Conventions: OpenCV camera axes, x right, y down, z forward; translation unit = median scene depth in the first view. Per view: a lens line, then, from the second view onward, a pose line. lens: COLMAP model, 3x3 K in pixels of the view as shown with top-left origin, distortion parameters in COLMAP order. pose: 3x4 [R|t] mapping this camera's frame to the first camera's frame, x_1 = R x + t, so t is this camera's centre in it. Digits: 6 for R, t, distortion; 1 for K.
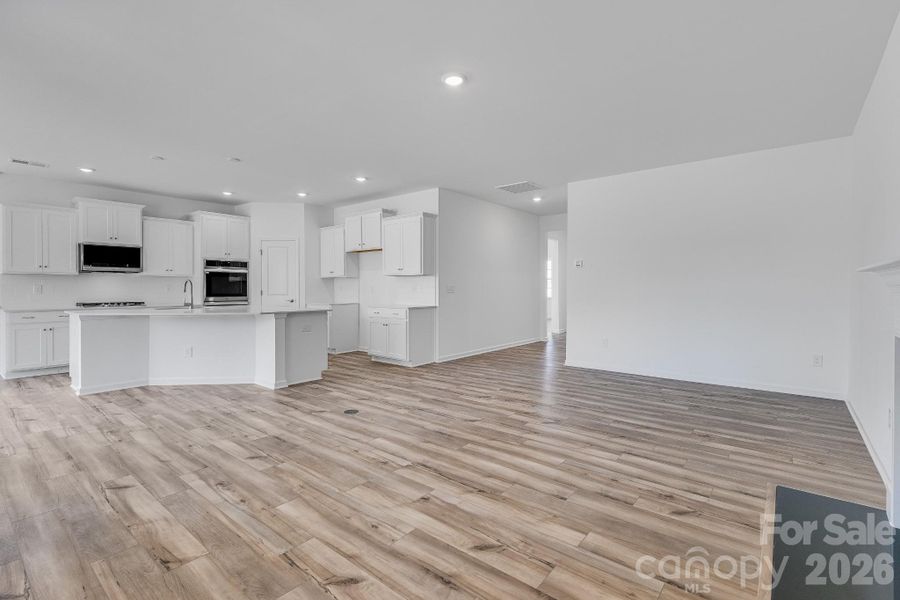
lens RADIAL K [[417.0, 0, 449.2], [0, 417.0, 295.3], [0, 0, 1]] dist [0.000410, -0.000317]
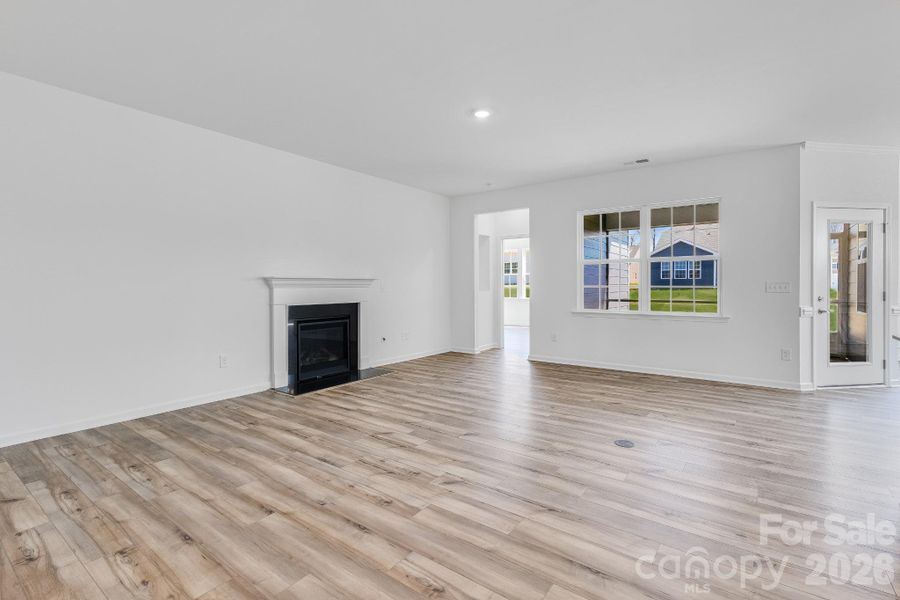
lens RADIAL K [[417.0, 0, 448.6], [0, 417.0, 293.6], [0, 0, 1]] dist [0.000410, -0.000317]
pose [[-0.998830, 0.000839, -0.048347, 0.156414], [-0.001010, 0.999269, 0.038204, -0.038819], [0.048344, 0.038208, -0.998100, 2.055175]]
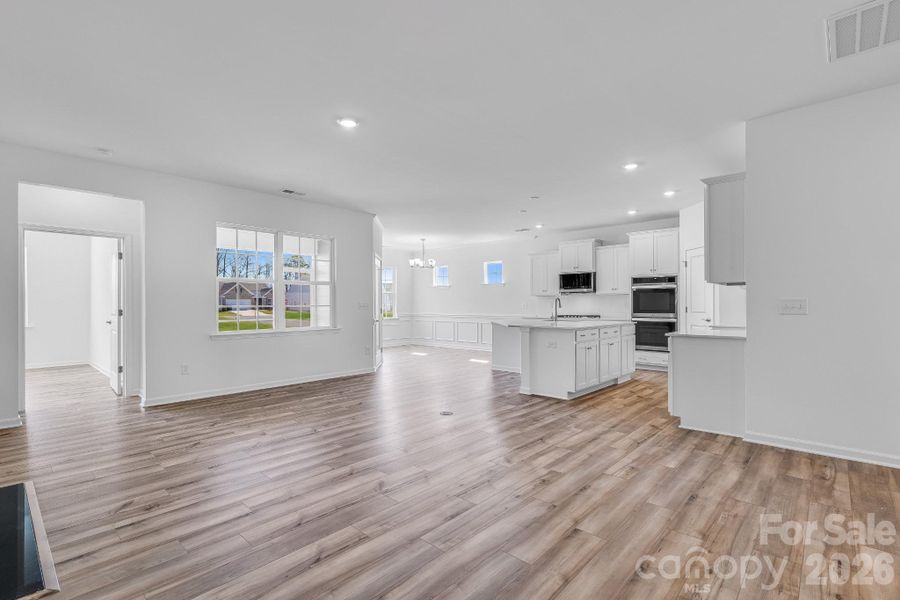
lens RADIAL K [[417.0, 0, 446.7], [0, 417.0, 302.5], [0, 0, 1]] dist [0.000410, -0.000317]
pose [[-0.063393, -0.006520, -0.997967, 1.054066], [-0.015488, 0.999865, -0.005549, -0.020431], [0.997868, 0.015105, -0.063486, 1.249524]]
